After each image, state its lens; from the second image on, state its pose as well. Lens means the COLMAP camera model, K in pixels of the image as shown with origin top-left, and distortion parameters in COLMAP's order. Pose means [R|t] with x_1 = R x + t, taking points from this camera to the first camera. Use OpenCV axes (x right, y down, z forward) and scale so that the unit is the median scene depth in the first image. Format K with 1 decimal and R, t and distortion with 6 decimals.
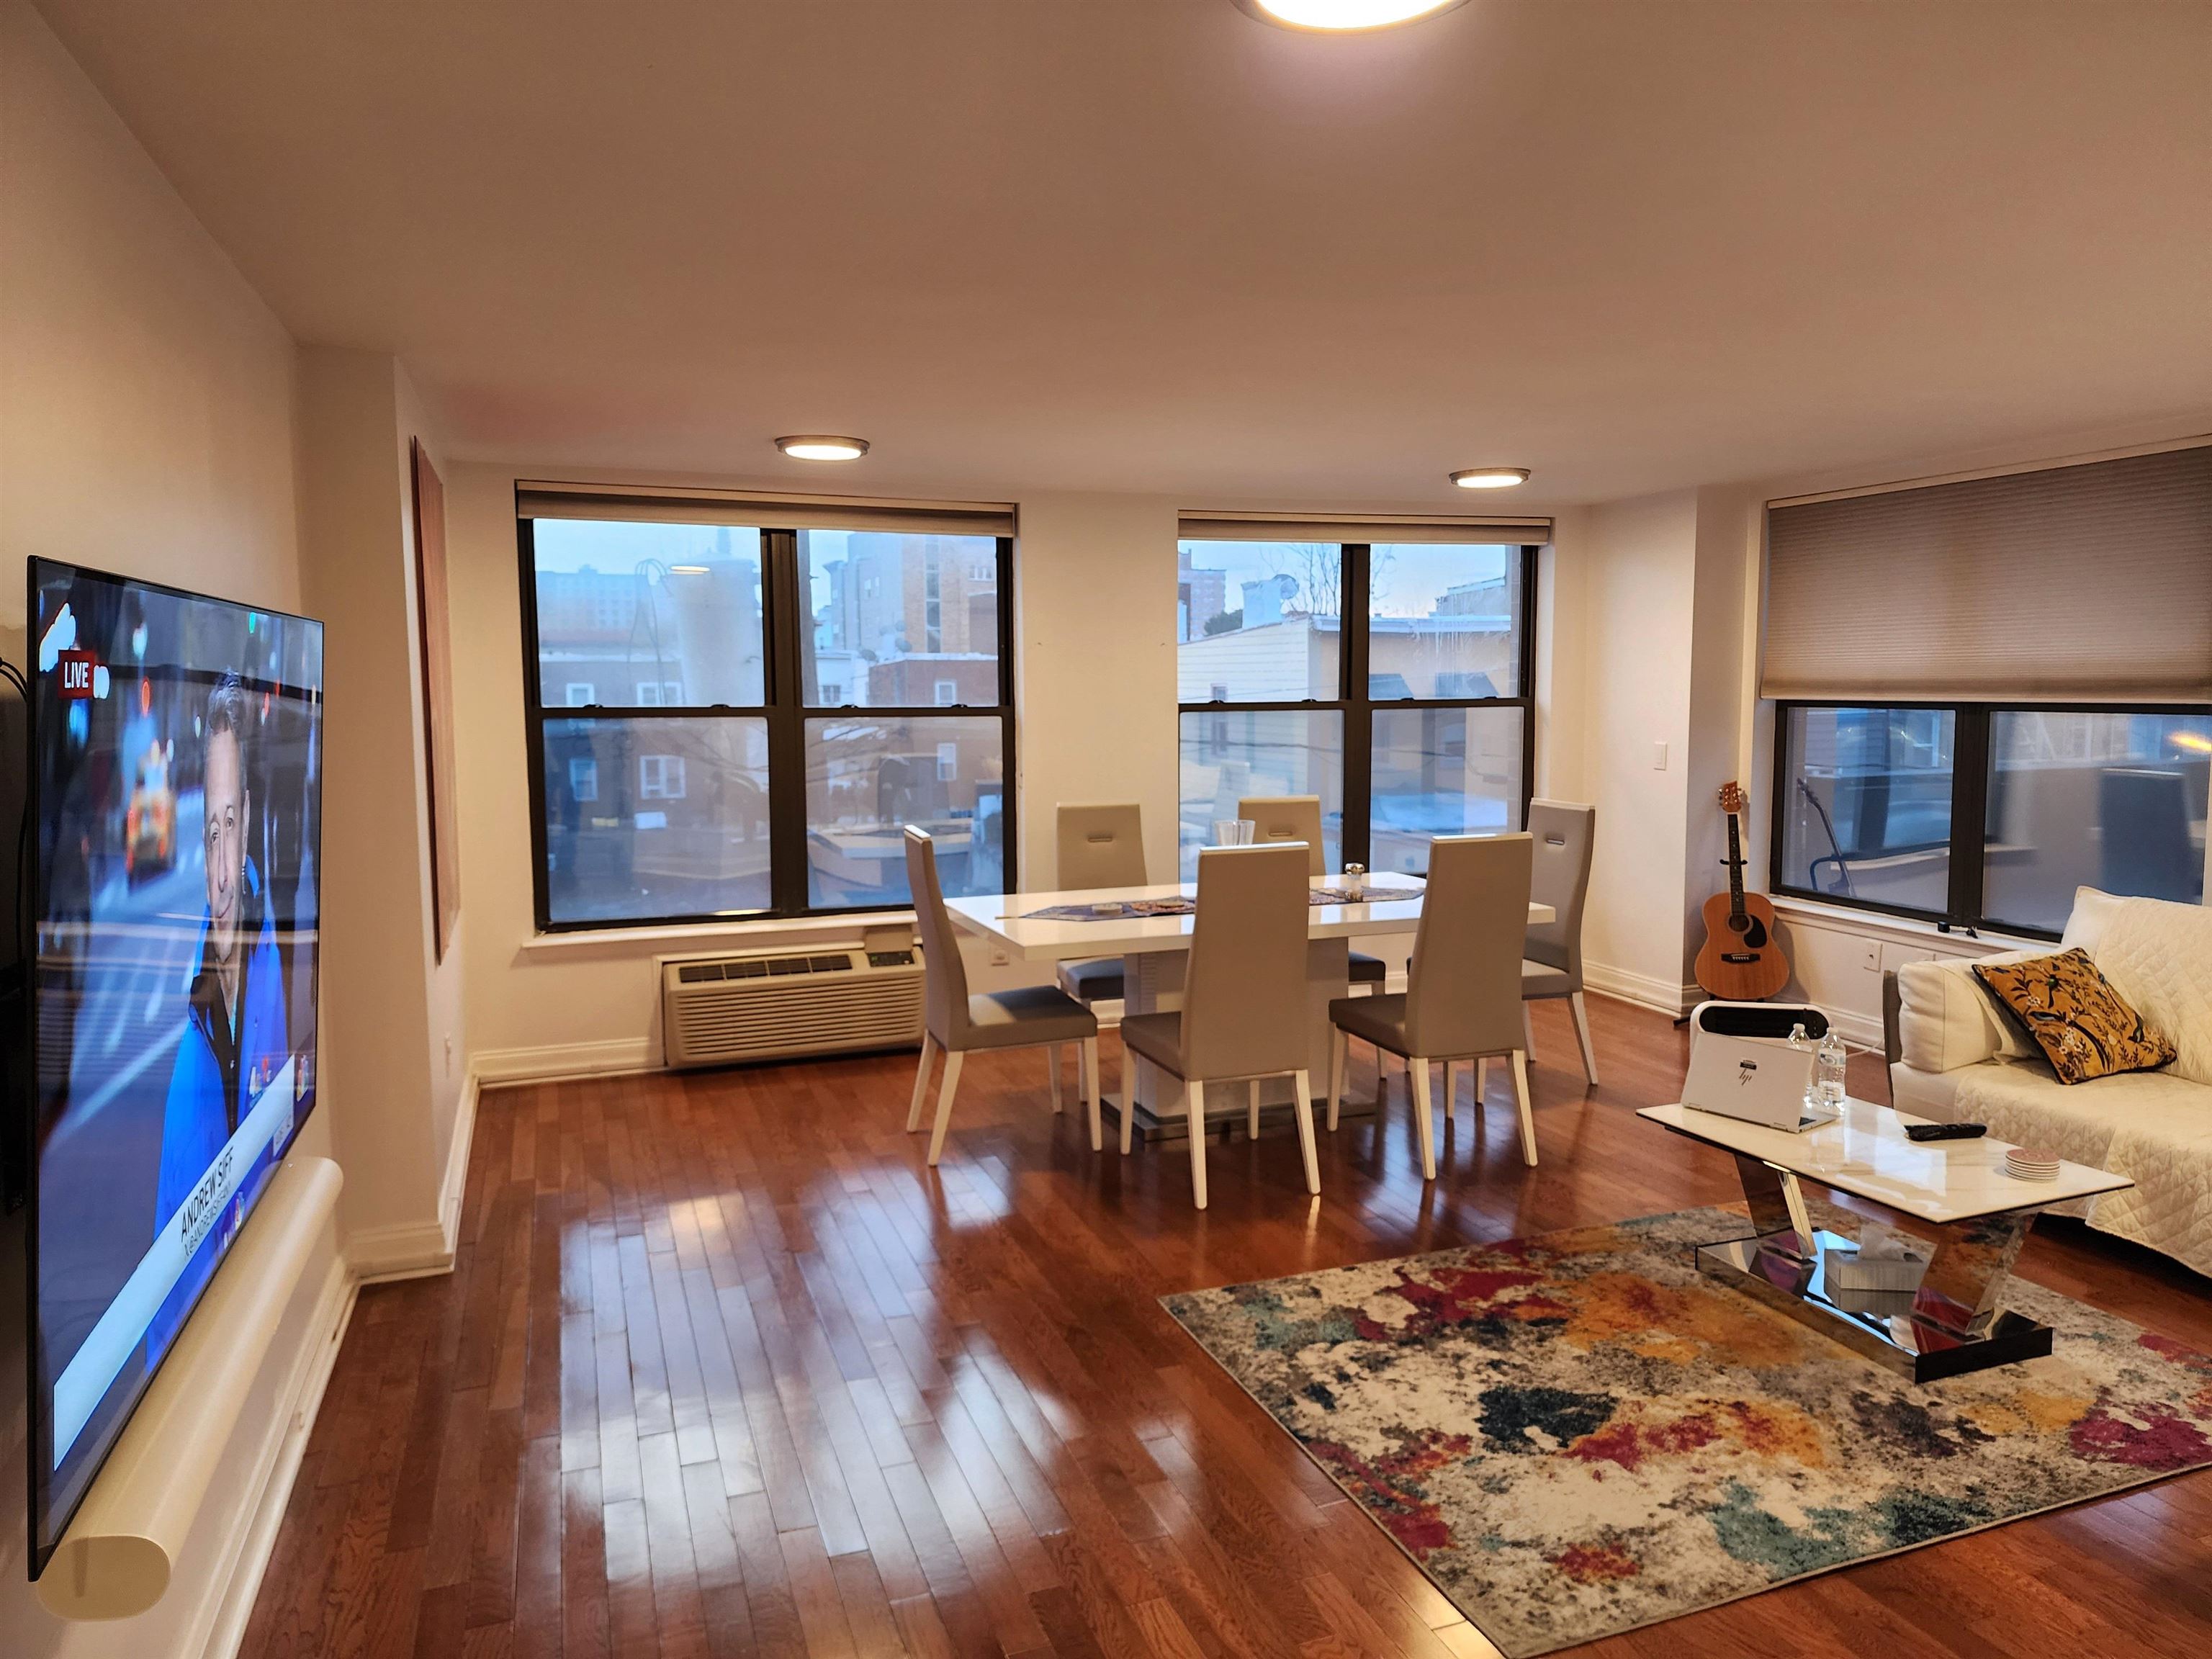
lens RADIAL K [[1490.3, 0, 1109.2], [0, 1490.3, 810.6], [0, 0, 1]] dist [0.068290, -0.059994]
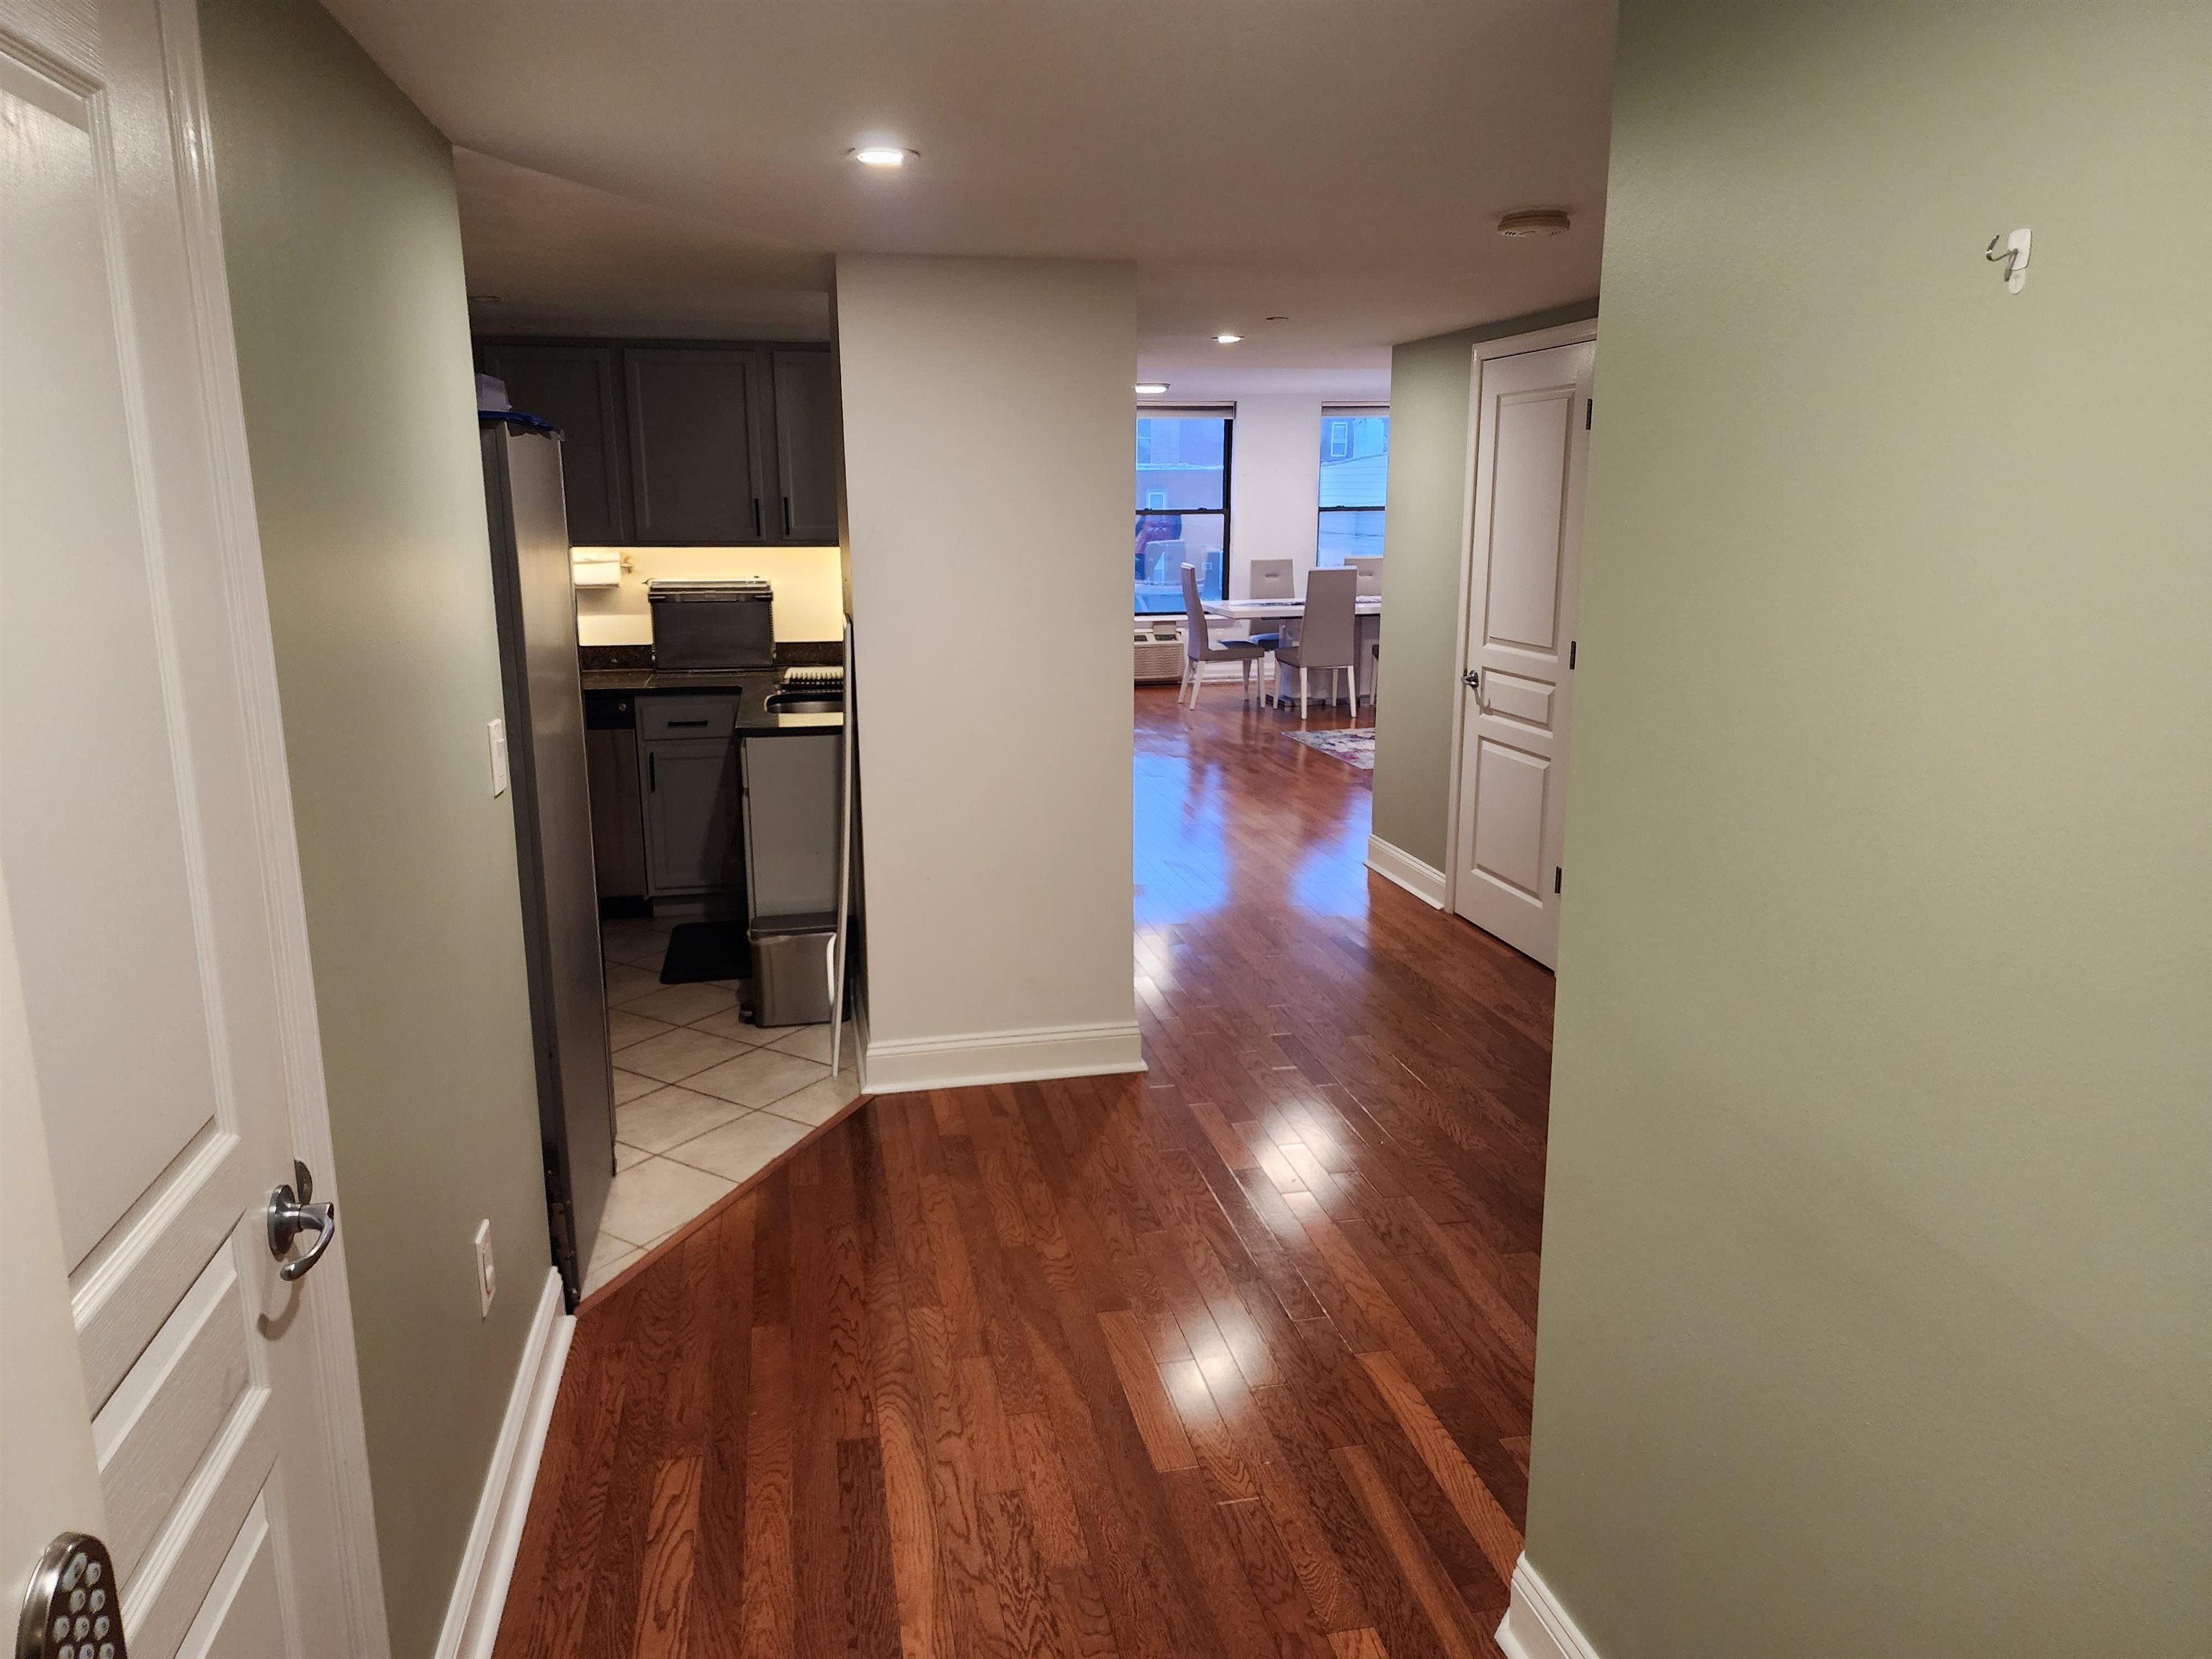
lens RADIAL K [[1495.8, 0, 1118.0], [0, 1495.8, 829.0], [0, 0, 1]] dist [0.070158, -0.062175]
pose [[0.991267, 0.035490, -0.127006, 0.082208], [-0.017952, 0.990456, 0.136655, 0.119465], [0.130643, -0.133181, 0.982443, -1.527045]]
